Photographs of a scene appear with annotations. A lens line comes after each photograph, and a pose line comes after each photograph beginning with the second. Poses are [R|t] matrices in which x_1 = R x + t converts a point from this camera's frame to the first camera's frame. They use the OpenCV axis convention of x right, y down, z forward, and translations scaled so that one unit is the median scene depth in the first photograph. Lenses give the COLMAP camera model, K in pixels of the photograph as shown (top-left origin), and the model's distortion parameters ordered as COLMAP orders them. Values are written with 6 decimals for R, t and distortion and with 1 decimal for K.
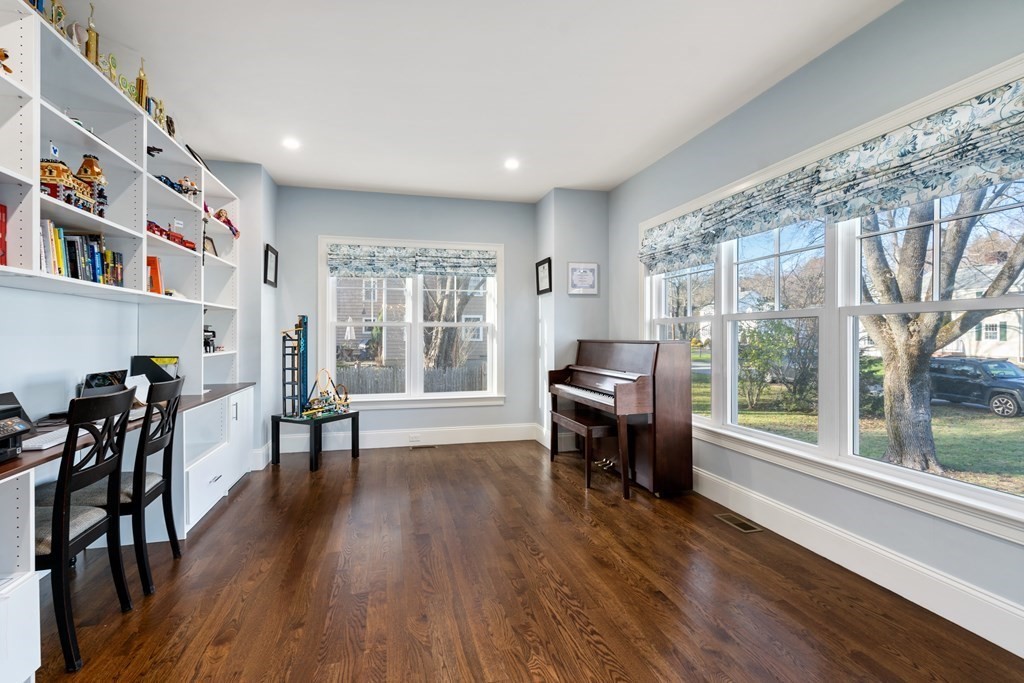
lens RADIAL K [[471.5, 0, 511.8], [0, 471.5, 338.7], [0, 0, 1]] dist [-0.014978, 0.000581]
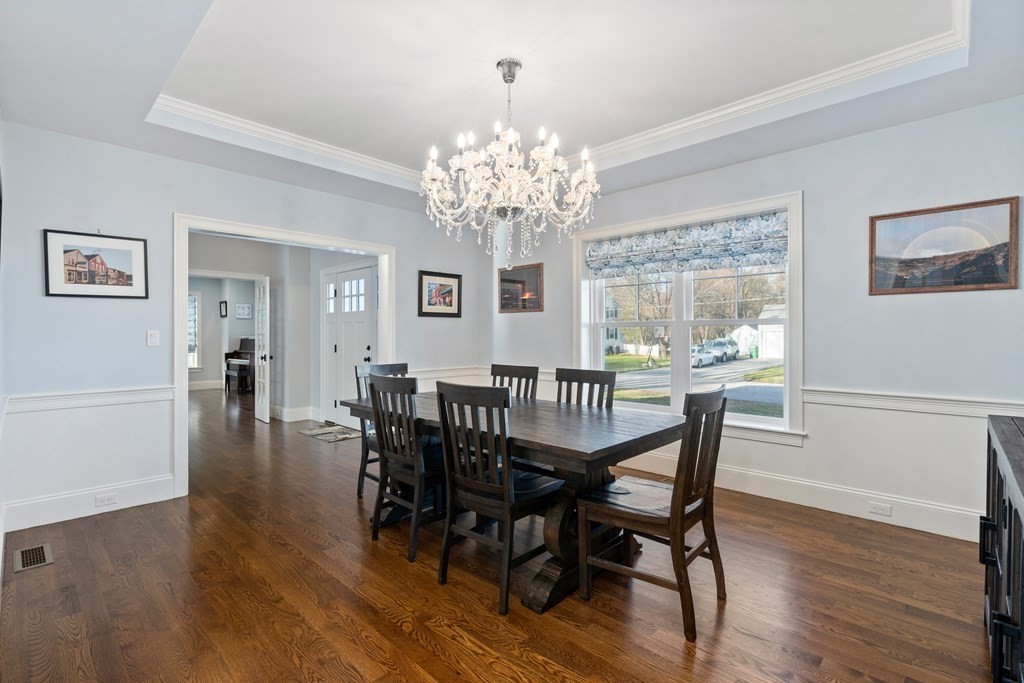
lens RADIAL K [[471.5, 0, 510.0], [0, 471.5, 336.0], [0, 0, 1]] dist [-0.014978, 0.000581]
pose [[0.853046, -0.008856, 0.521761, 0.068842], [0.005752, 0.999955, 0.007568, -0.020021], [-0.521805, -0.003455, 0.853058, -1.559884]]
